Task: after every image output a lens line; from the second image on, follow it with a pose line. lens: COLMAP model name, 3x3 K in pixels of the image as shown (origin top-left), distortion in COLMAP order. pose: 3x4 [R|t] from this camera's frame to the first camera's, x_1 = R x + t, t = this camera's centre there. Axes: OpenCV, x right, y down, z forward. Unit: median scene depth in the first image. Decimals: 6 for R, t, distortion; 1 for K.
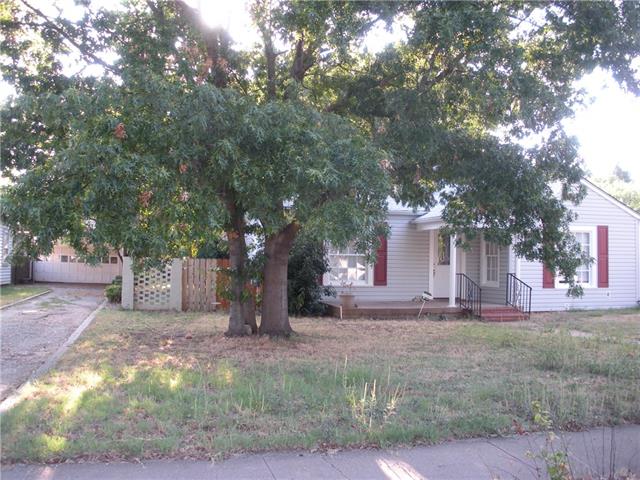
lens RADIAL K [[667.6, 0, 320.7], [0, 667.6, 240.5], [0, 0, 1]] dist [-0.125488, 0.000000]
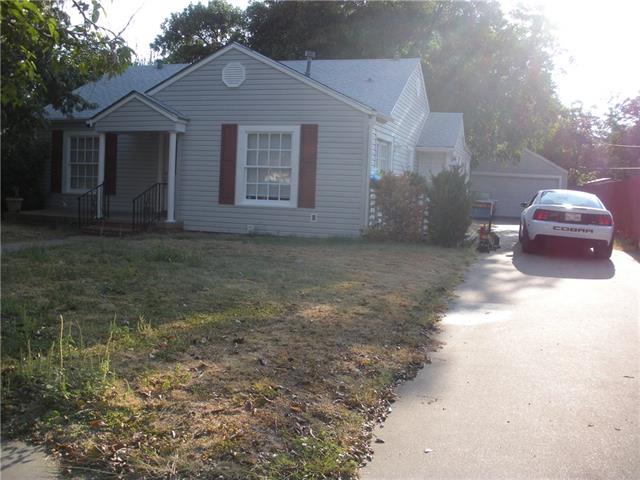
lens RADIAL K [[667.6, 0, 319.7], [0, 667.6, 240.2], [0, 0, 1]] dist [-0.125488, 0.000000]
pose [[0.837371, 0.066735, -0.542547, 0.859808], [-0.016216, 0.995116, 0.097375, 0.034563], [0.546395, -0.072741, 0.834363, 0.371615]]
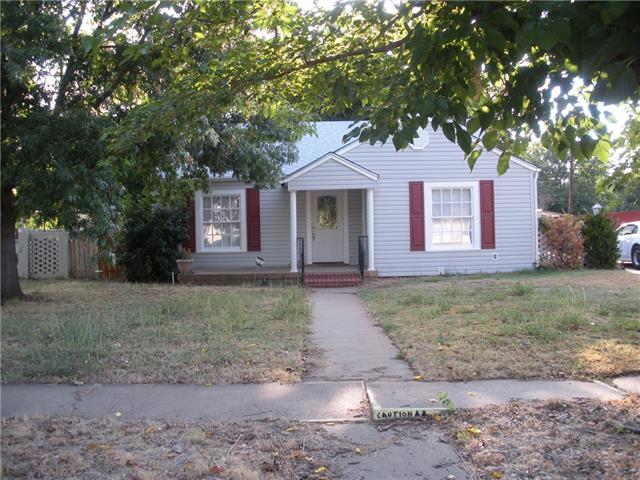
lens RADIAL K [[667.6, 0, 319.6], [0, 667.6, 239.5], [0, 0, 1]] dist [-0.125488, 0.000000]
pose [[0.981314, -0.025120, -0.190765, 0.379140], [0.034588, 0.998321, 0.046465, 0.008623], [0.189277, -0.052195, 0.980535, 0.058548]]
